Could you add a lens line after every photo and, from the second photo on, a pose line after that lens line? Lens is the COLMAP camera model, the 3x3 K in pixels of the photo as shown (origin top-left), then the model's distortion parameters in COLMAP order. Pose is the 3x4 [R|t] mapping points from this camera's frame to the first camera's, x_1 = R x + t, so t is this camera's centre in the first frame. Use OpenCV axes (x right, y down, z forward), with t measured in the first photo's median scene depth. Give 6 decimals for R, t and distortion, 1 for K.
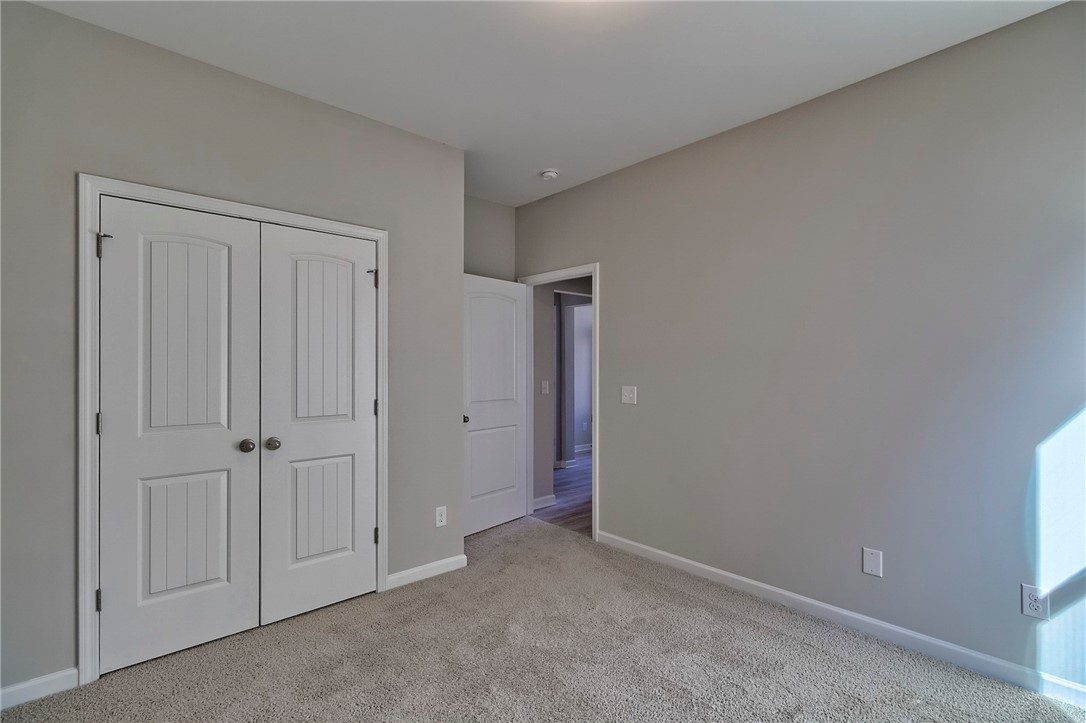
lens RADIAL K [[508.8, 0, 538.3], [0, 508.8, 360.1], [0, 0, 1]] dist [0.000047, -0.000117]
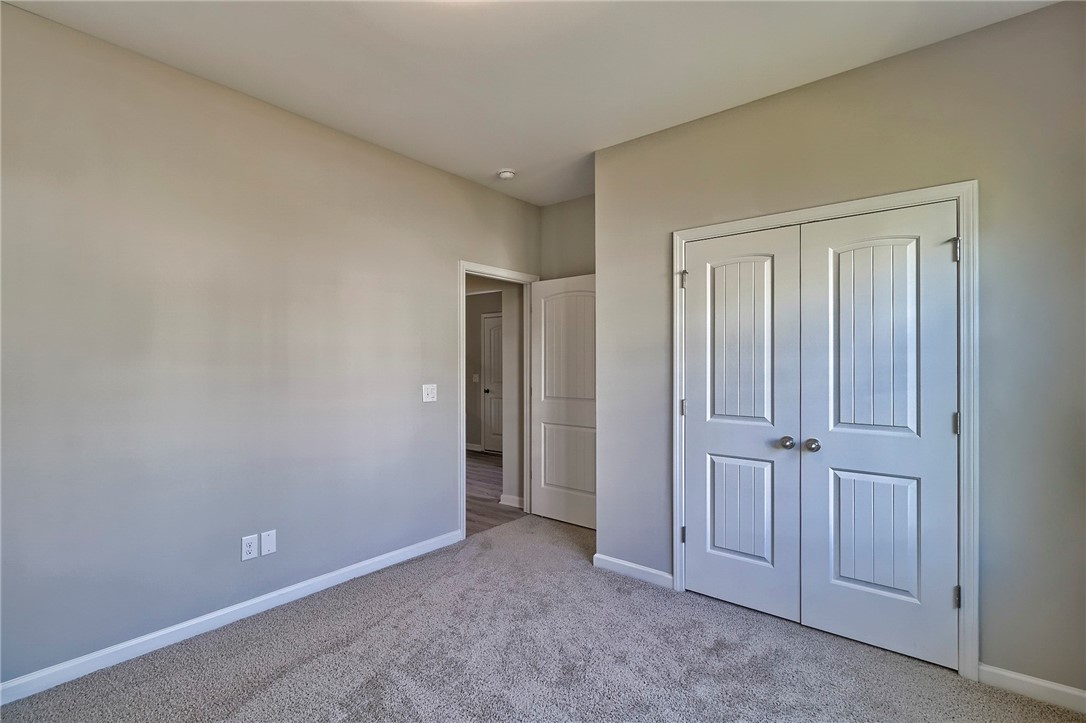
lens RADIAL K [[508.8, 0, 538.3], [0, 508.8, 360.1], [0, 0, 1]] dist [0.000047, -0.000117]
pose [[0.150654, -0.008296, -0.988552, 0.374161], [0.005295, 0.999957, -0.007585, 0.003407], [0.988572, -0.004092, 0.150692, 0.331678]]
